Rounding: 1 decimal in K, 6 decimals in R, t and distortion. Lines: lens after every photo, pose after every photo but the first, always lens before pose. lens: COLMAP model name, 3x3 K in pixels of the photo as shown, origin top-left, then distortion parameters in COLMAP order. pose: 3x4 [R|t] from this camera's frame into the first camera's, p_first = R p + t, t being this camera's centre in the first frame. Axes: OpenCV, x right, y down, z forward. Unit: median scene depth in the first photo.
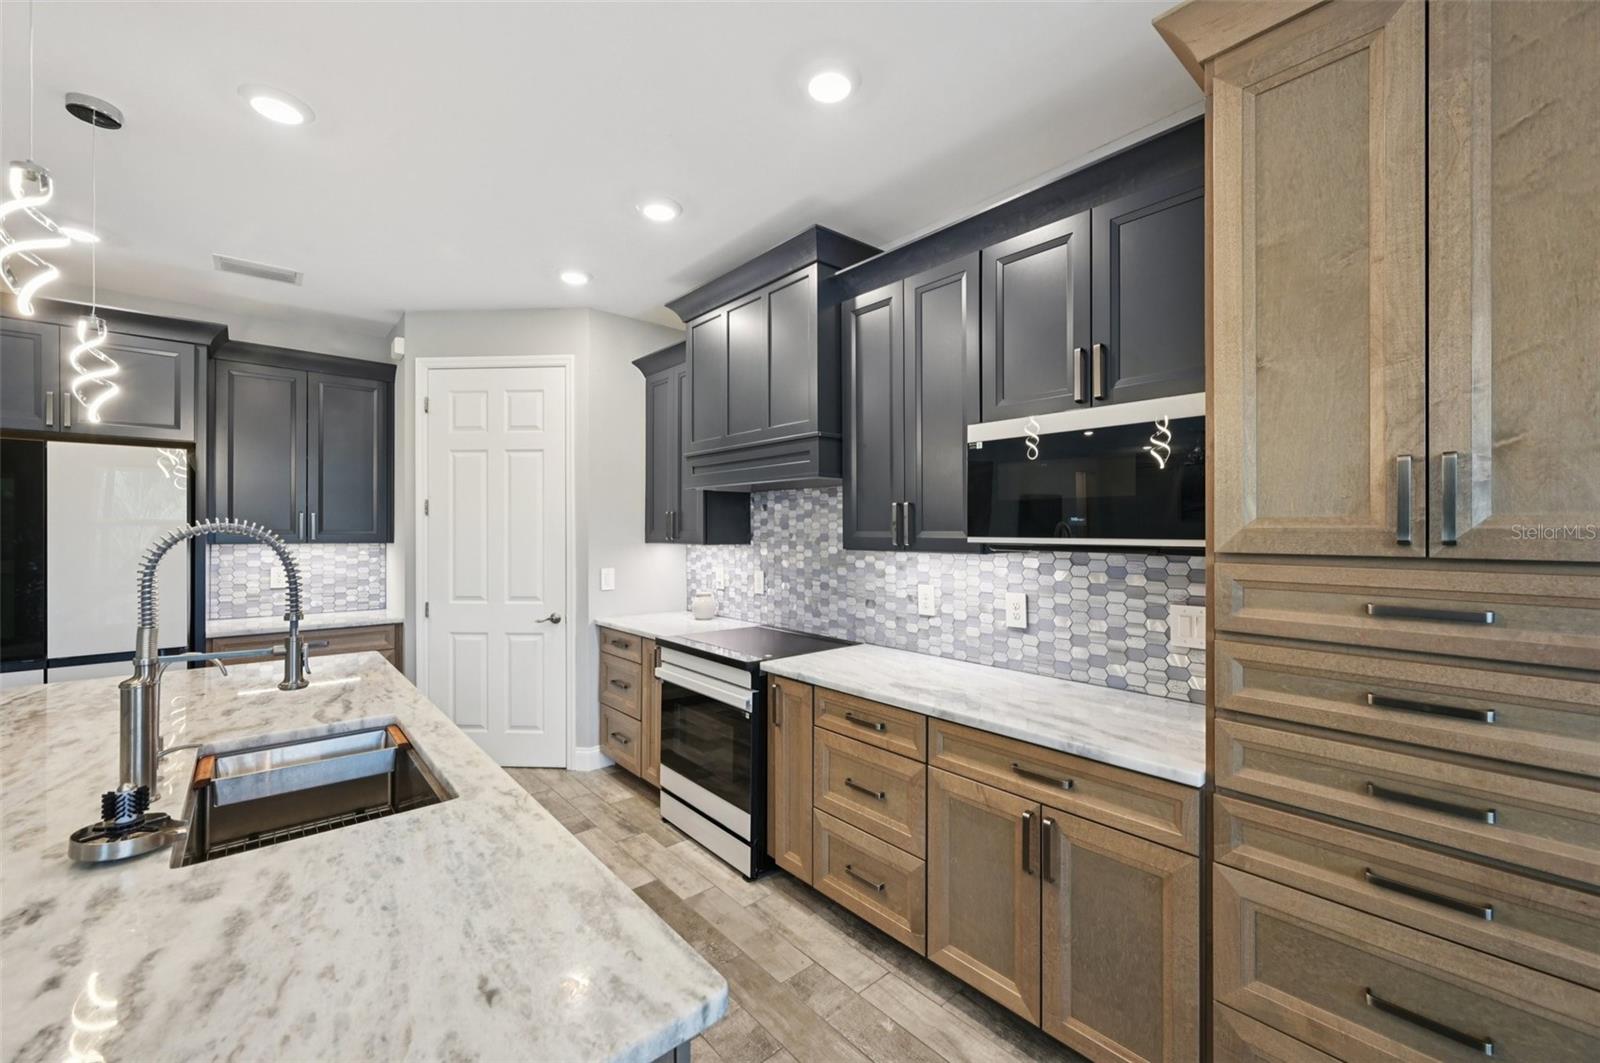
lens RADIAL K [[633.4, 0, 800.0], [0, 633.4, 531.5], [0, 0, 1]] dist [-0.001093, -0.000190]
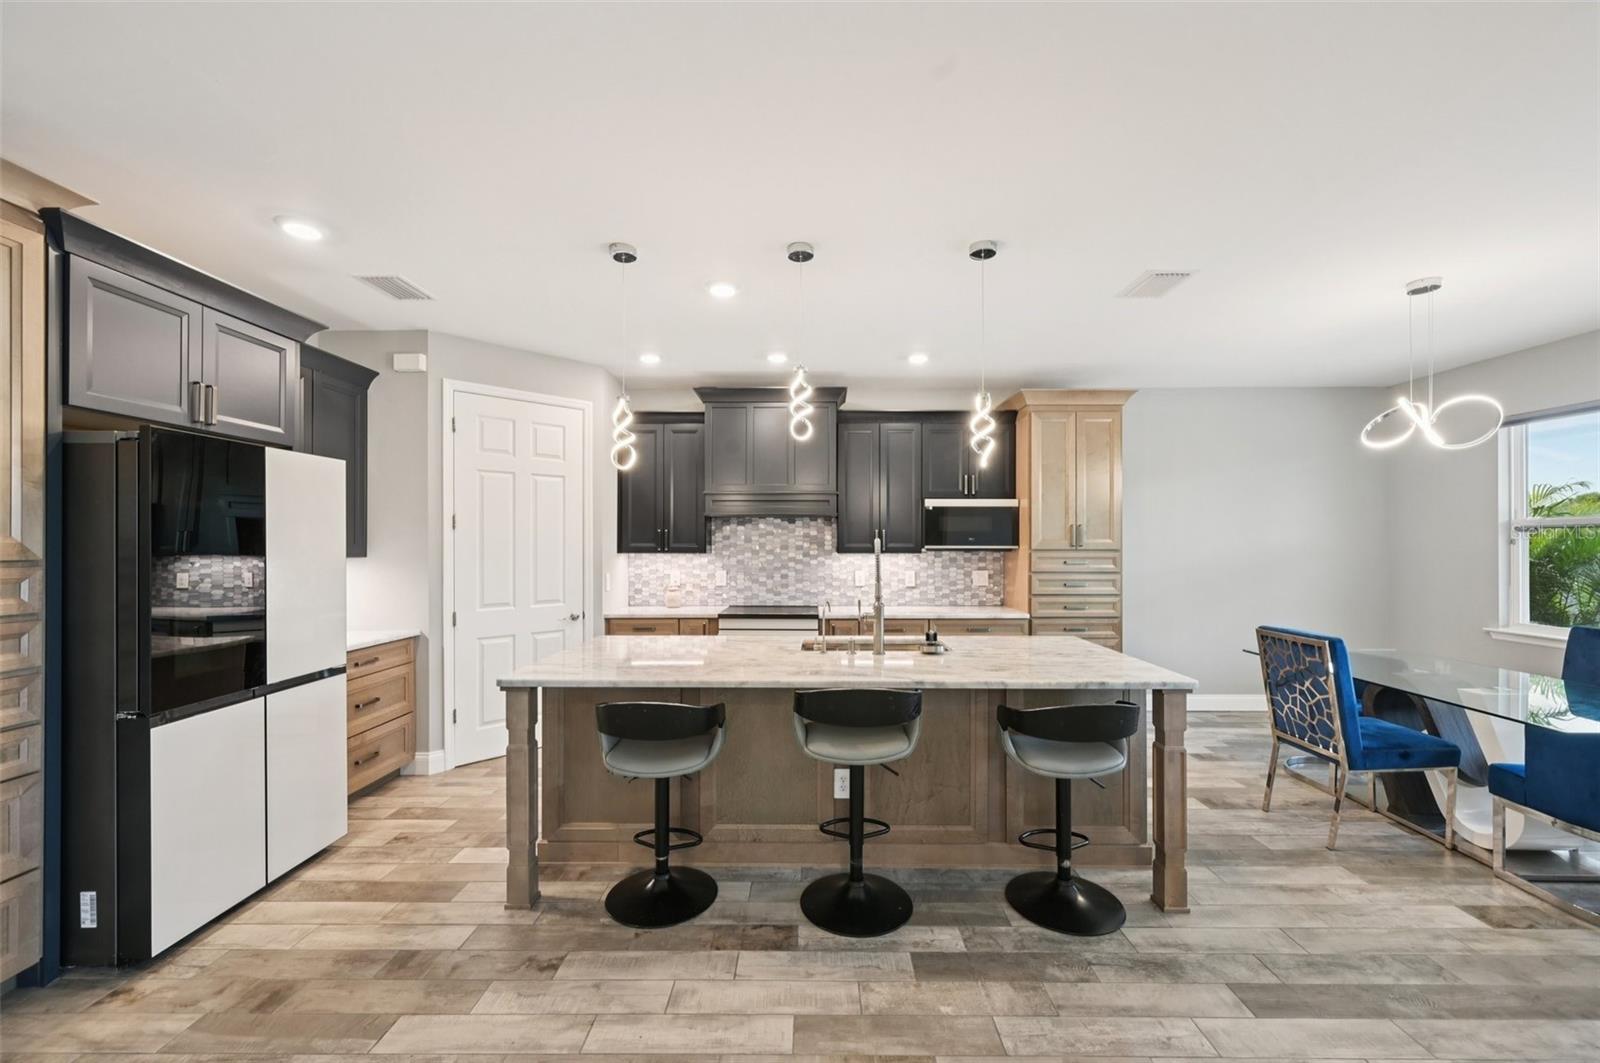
lens RADIAL K [[635.0, 0, 803.0], [0, 635.0, 535.8], [0, 0, 1]] dist [-0.000604, 0.000003]
pose [[0.667165, 0.007963, 0.744867, -1.350271], [0.002600, 0.999912, -0.013019, 0.000586], [-0.744905, 0.010623, 0.667086, -0.185057]]
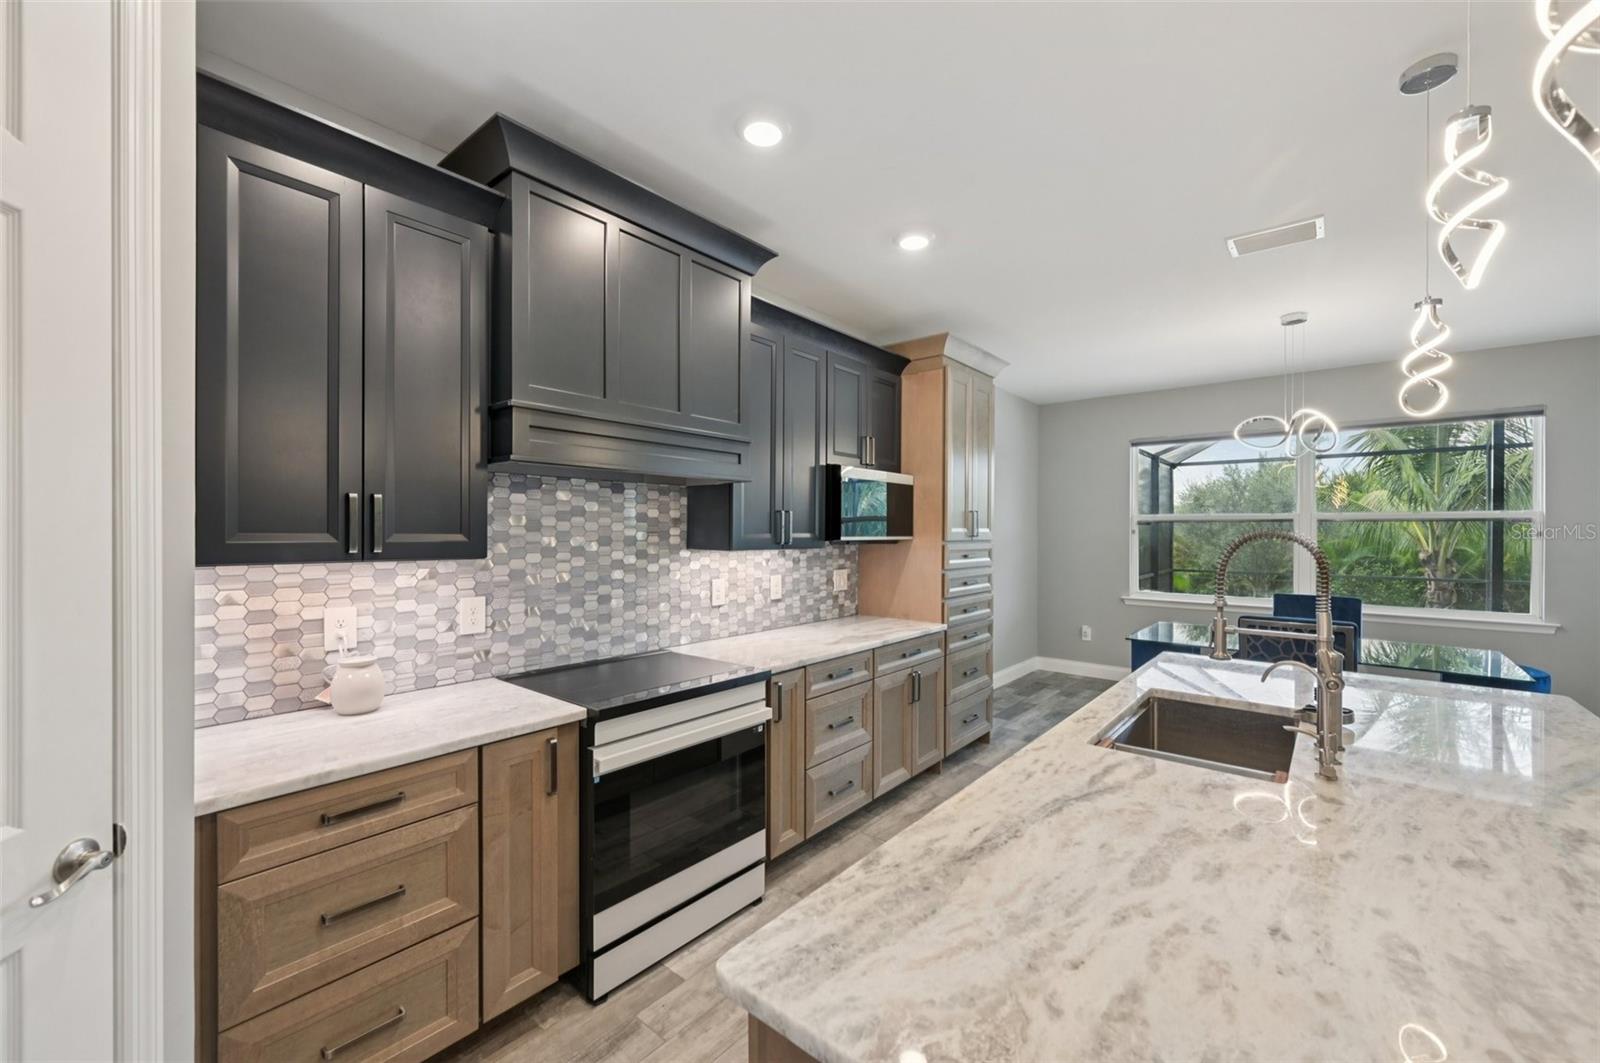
lens RADIAL K [[635.0, 0, 803.0], [0, 635.0, 535.8], [0, 0, 1]] dist [-0.000604, 0.000003]
pose [[-0.154917, -0.007961, 0.987895, -0.942836], [-0.000078, 0.999968, 0.008046, -0.004667], [-0.987927, 0.001169, -0.154913, 0.992331]]
